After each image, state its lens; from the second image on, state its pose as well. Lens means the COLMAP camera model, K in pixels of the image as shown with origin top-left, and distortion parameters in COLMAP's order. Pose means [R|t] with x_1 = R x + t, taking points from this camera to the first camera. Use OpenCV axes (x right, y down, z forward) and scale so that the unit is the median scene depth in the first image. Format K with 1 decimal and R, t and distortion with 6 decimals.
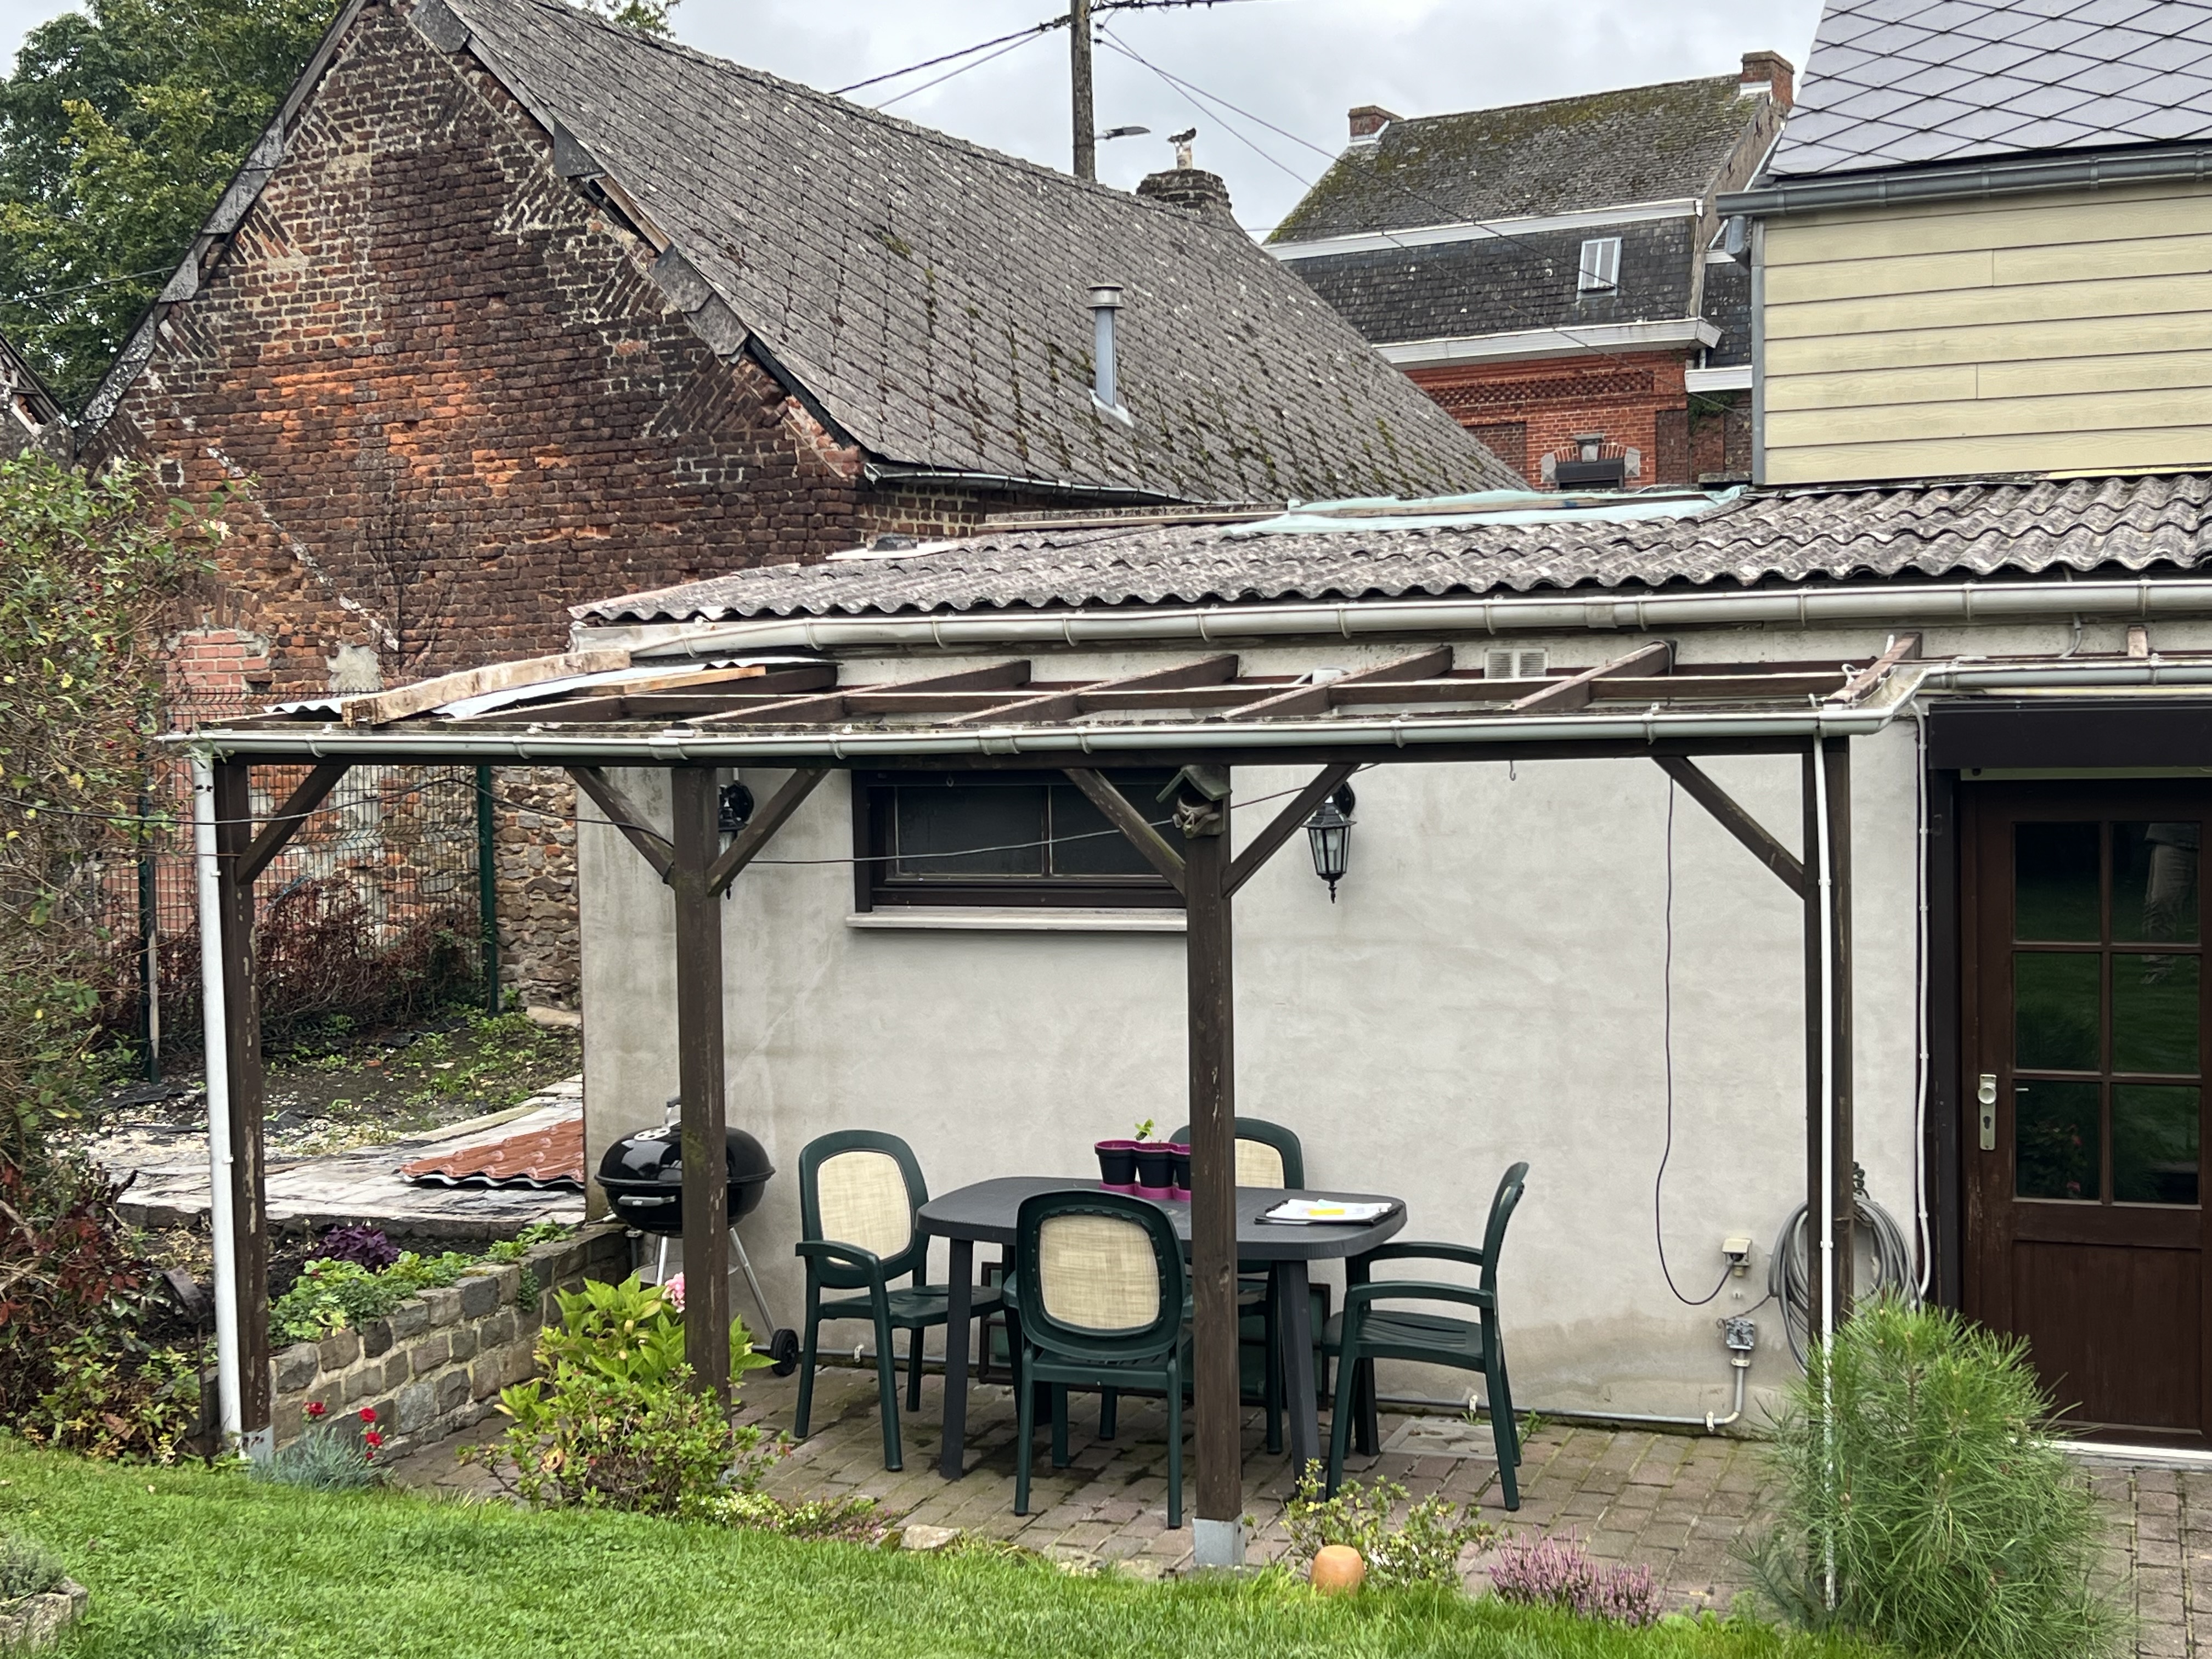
lens RADIAL K [[2746.5, 0, 1096.8], [0, 2746.5, 859.7], [0, 0, 1]] dist [0.067204, 0.000000]
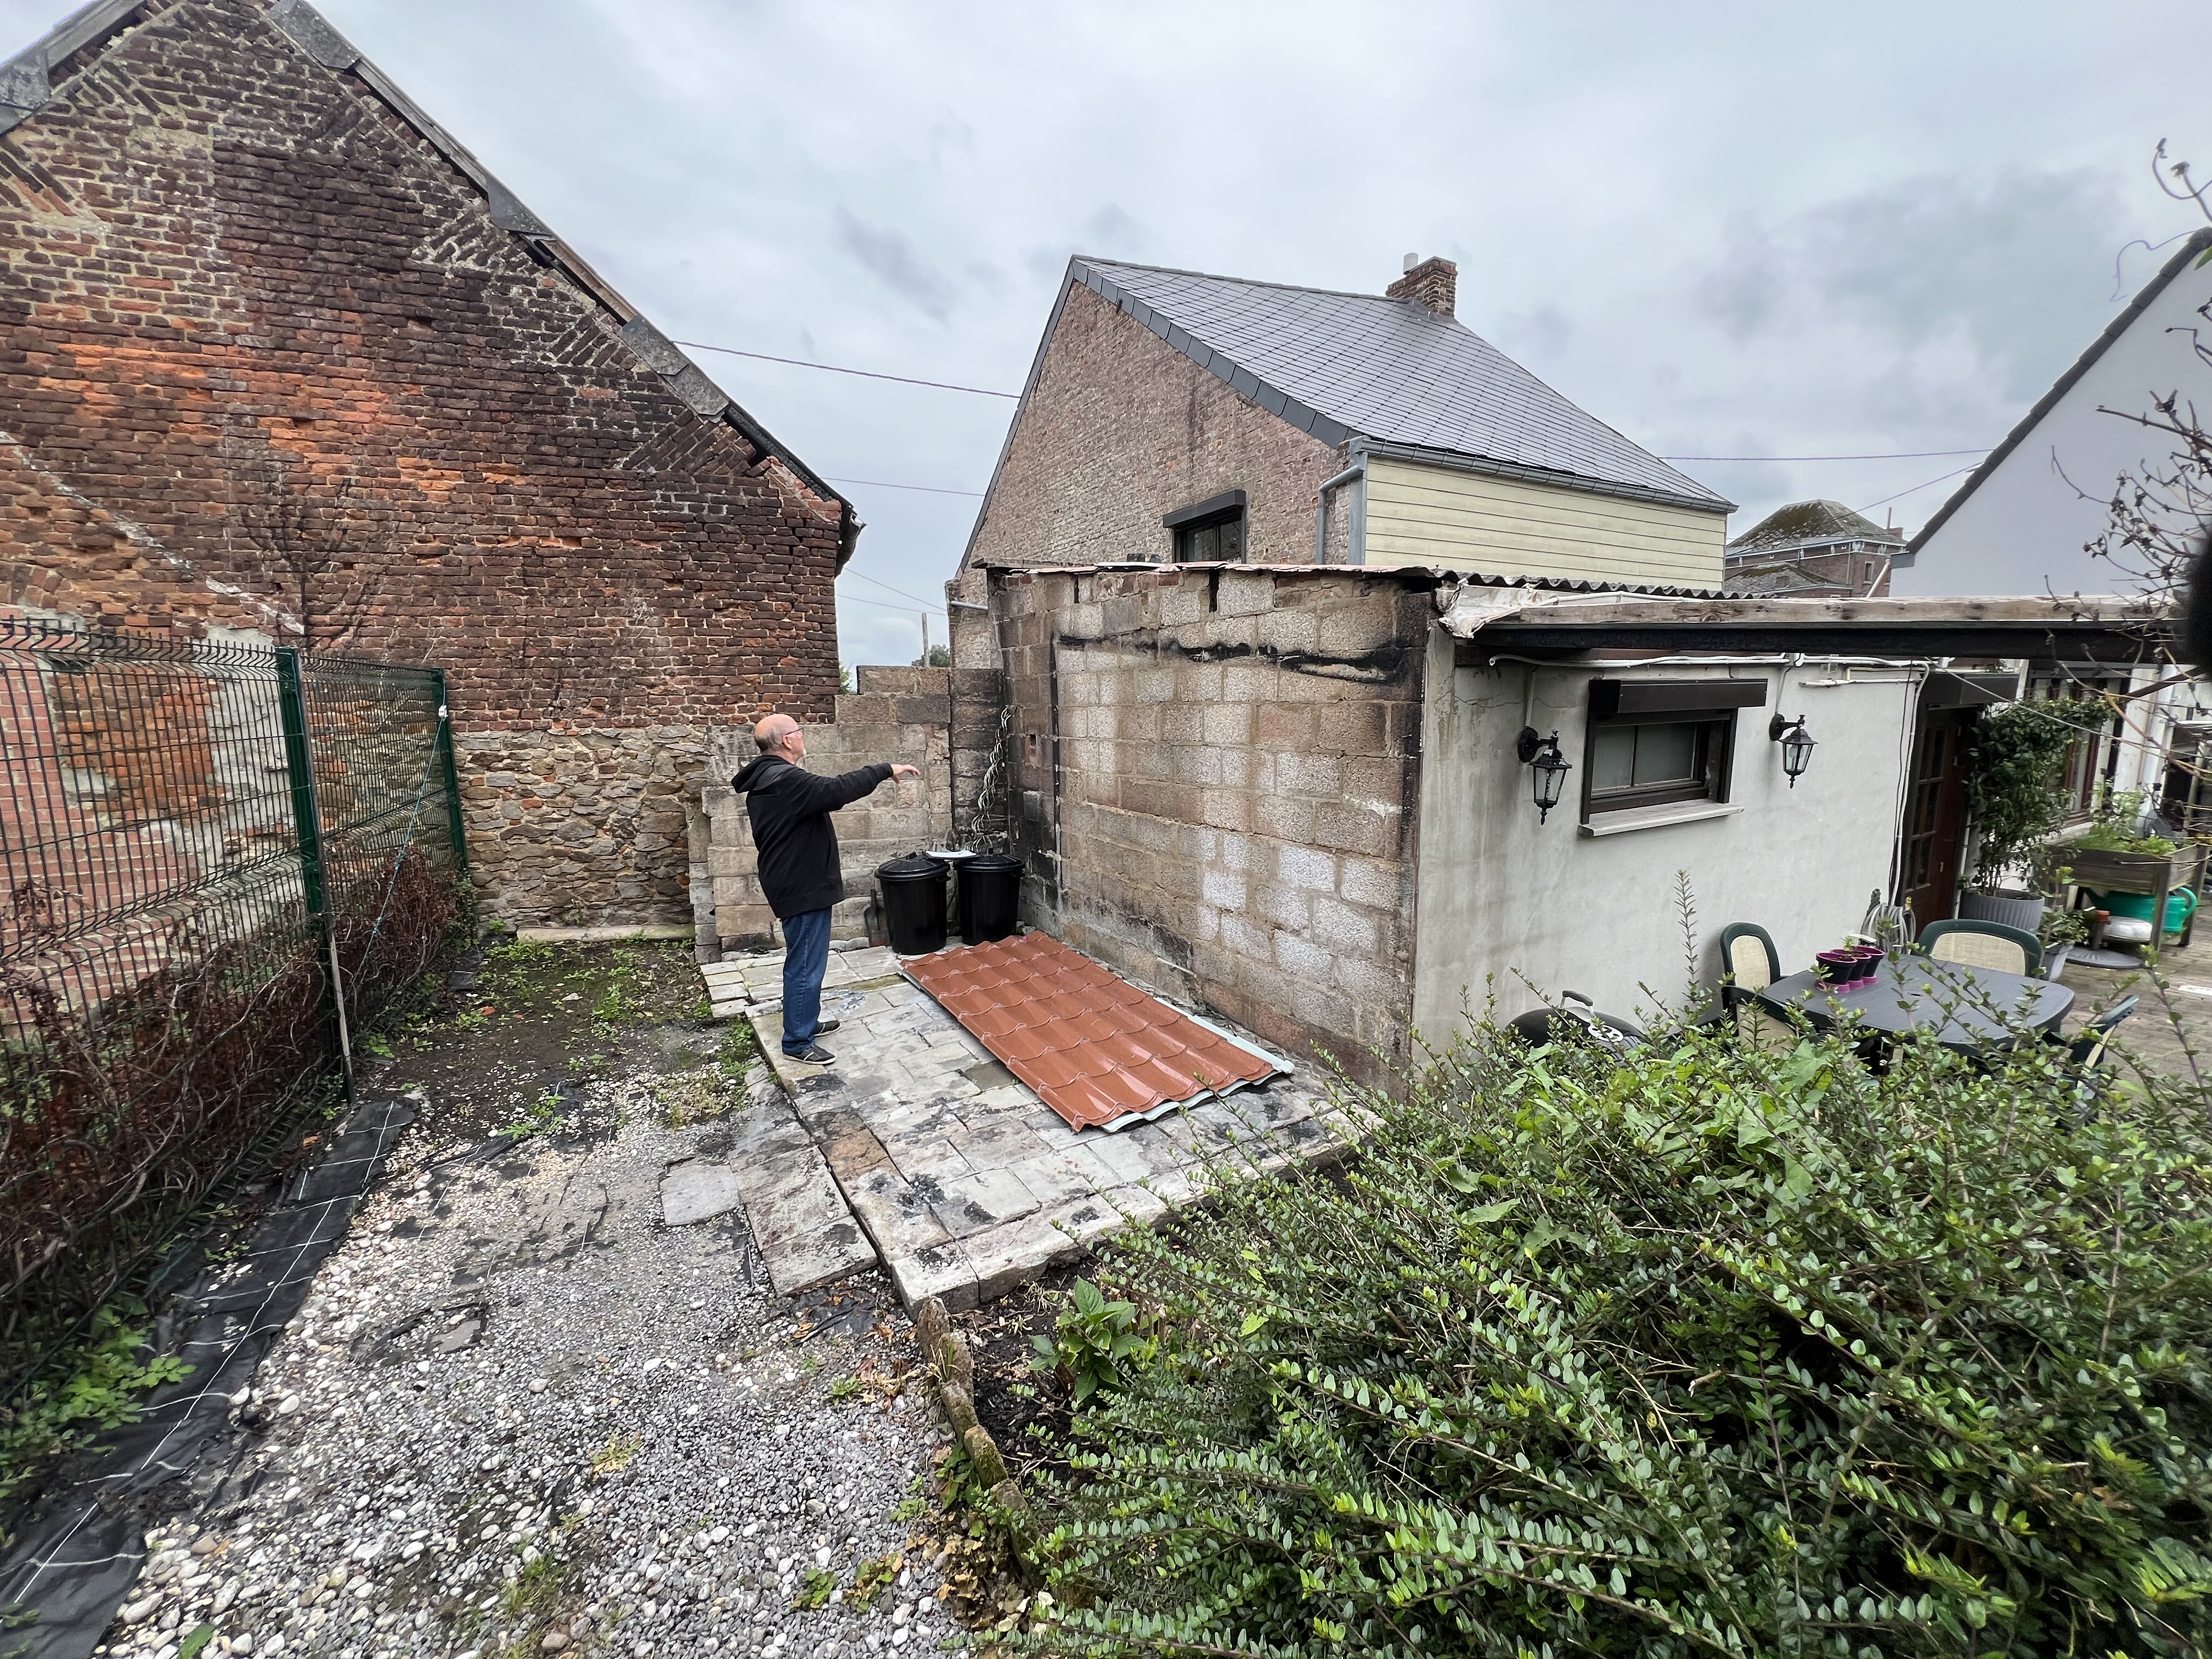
lens RADIAL K [[876.2, 0, 1109.5], [0, 876.2, 828.8], [0, 0, 1]] dist [-0.003464, 0.000398]
pose [[0.635958, -0.112618, 0.763462, -0.447266], [0.048757, 0.993182, 0.105889, -0.027883], [-0.770182, -0.030117, 0.637113, 0.733355]]
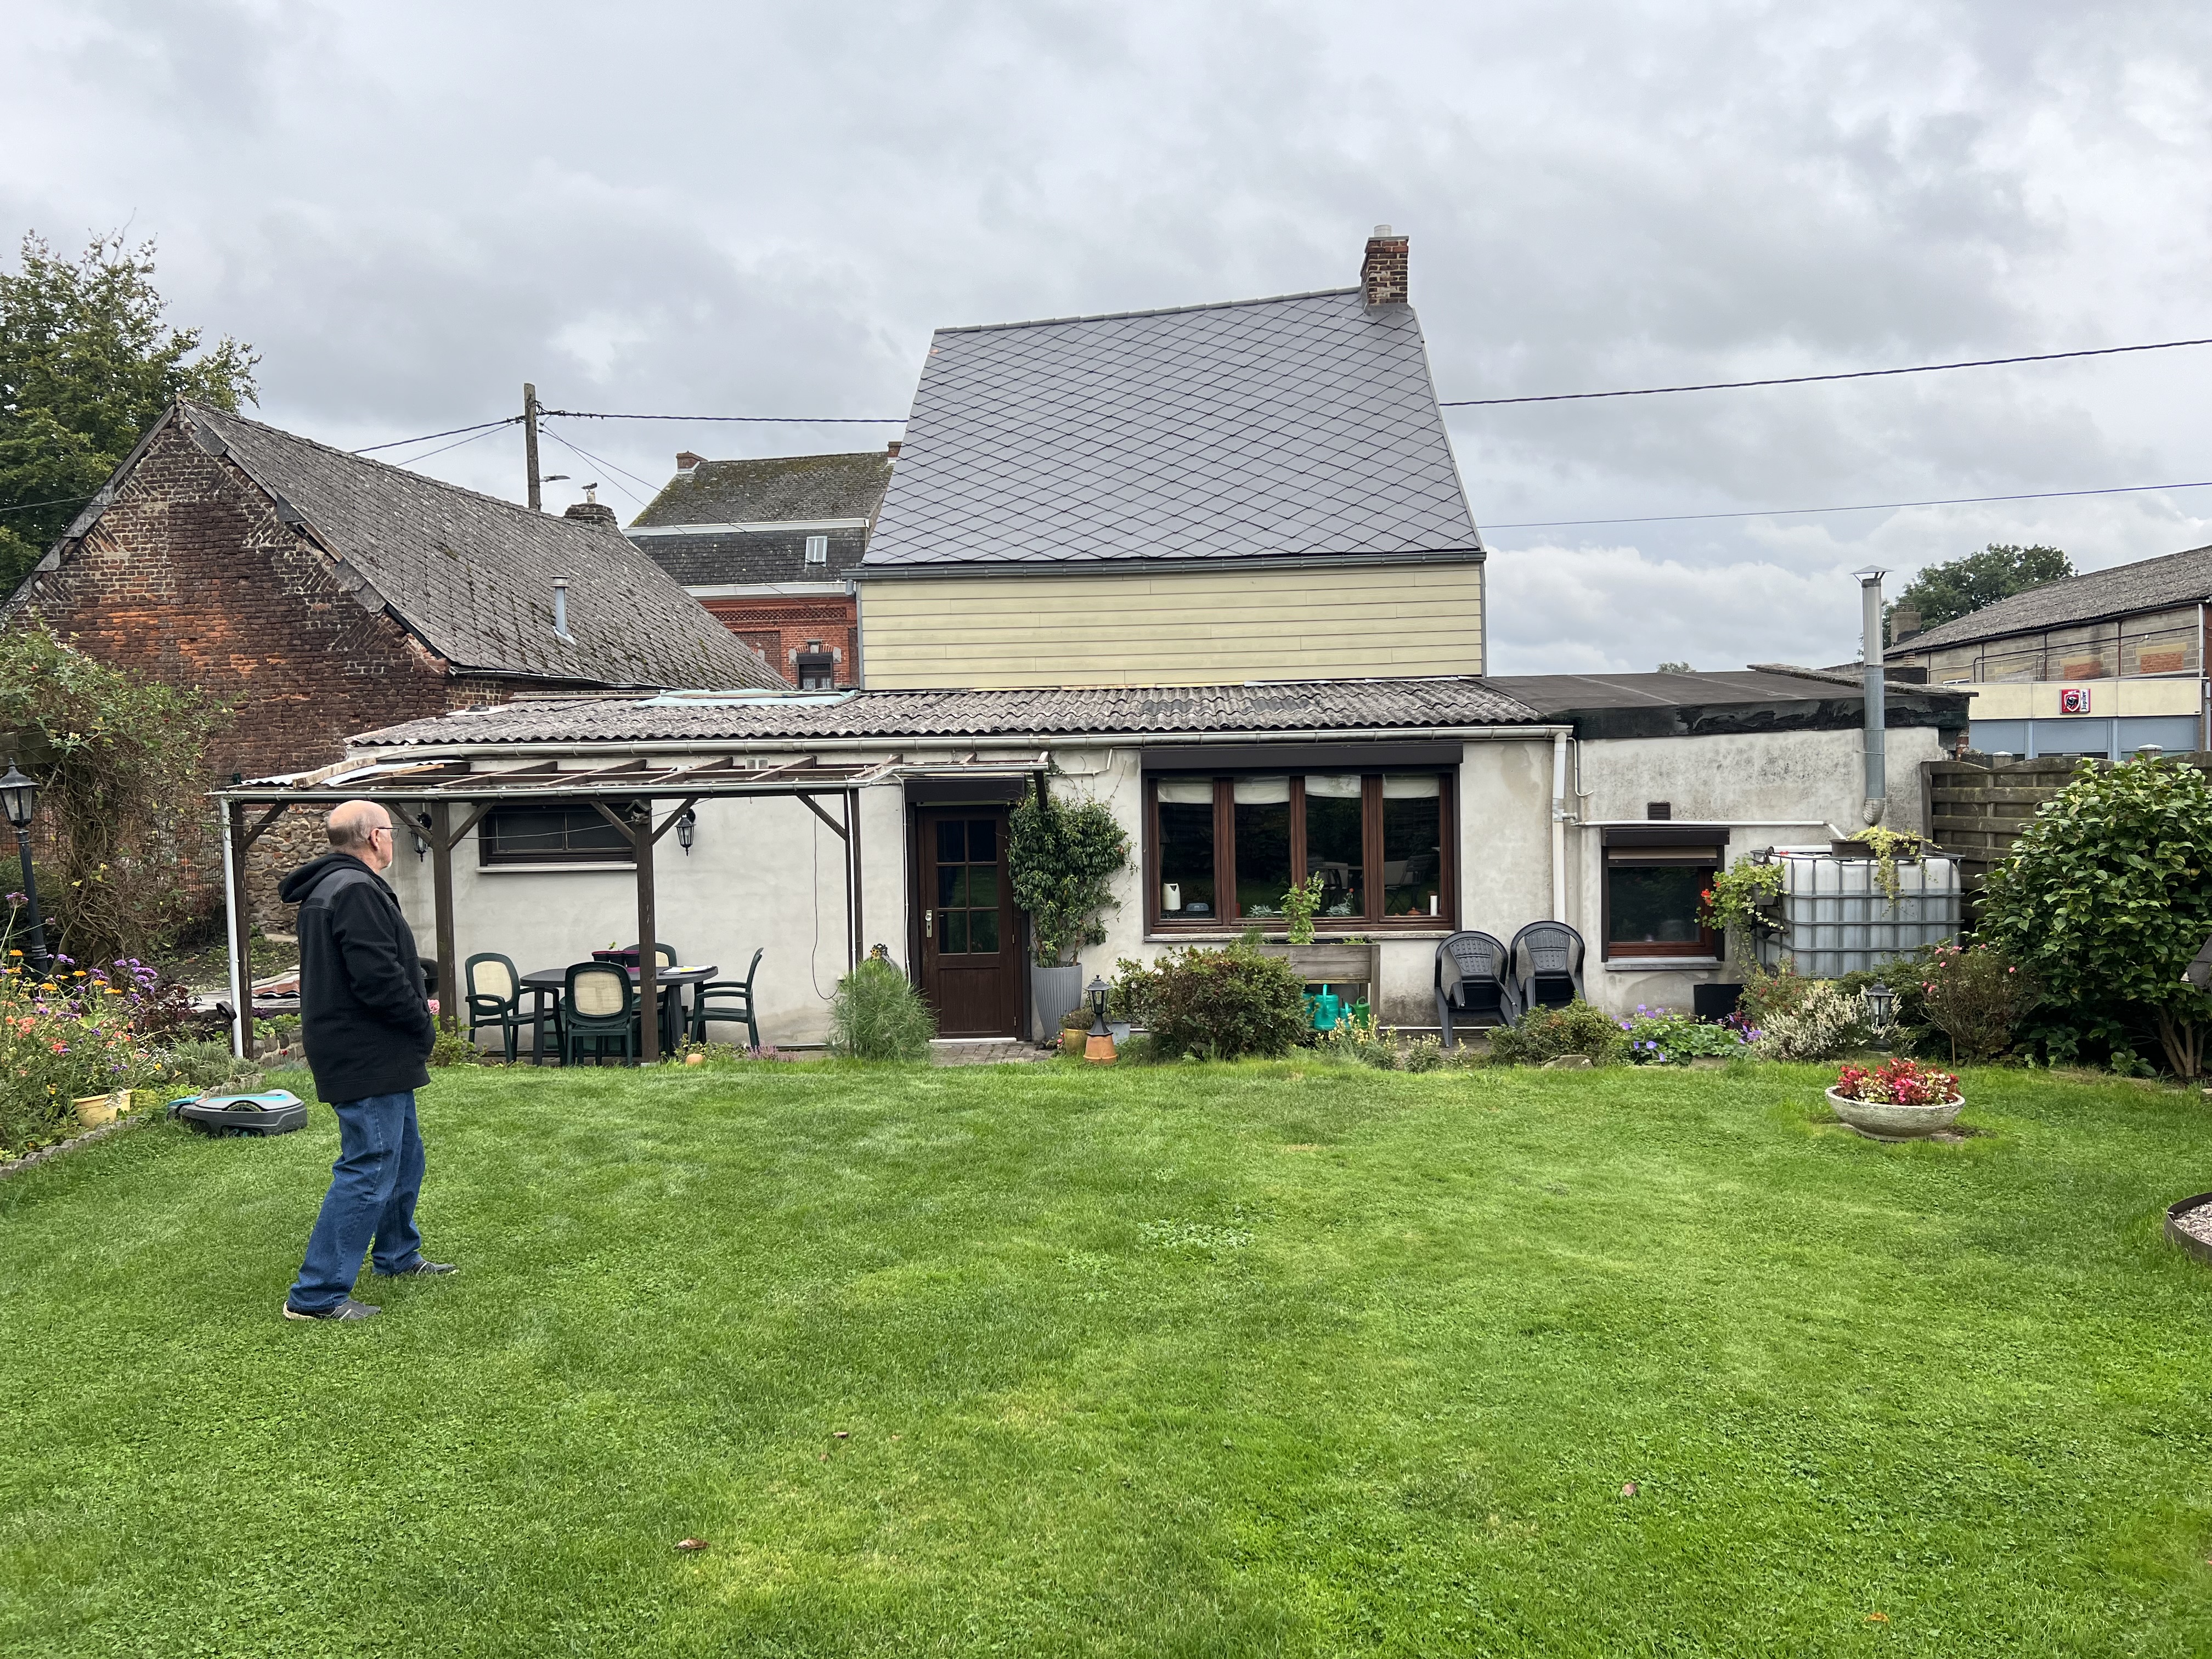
lens RADIAL K [[1648.2, 0, 1093.8], [0, 1648.2, 842.4], [0, 0, 1]] dist [0.059760, -0.074153]
pose [[0.944284, -0.015450, 0.328770, -0.048071], [0.022260, 0.999608, -0.016960, 0.028287], [-0.328379, 0.023334, 0.944258, -0.446734]]
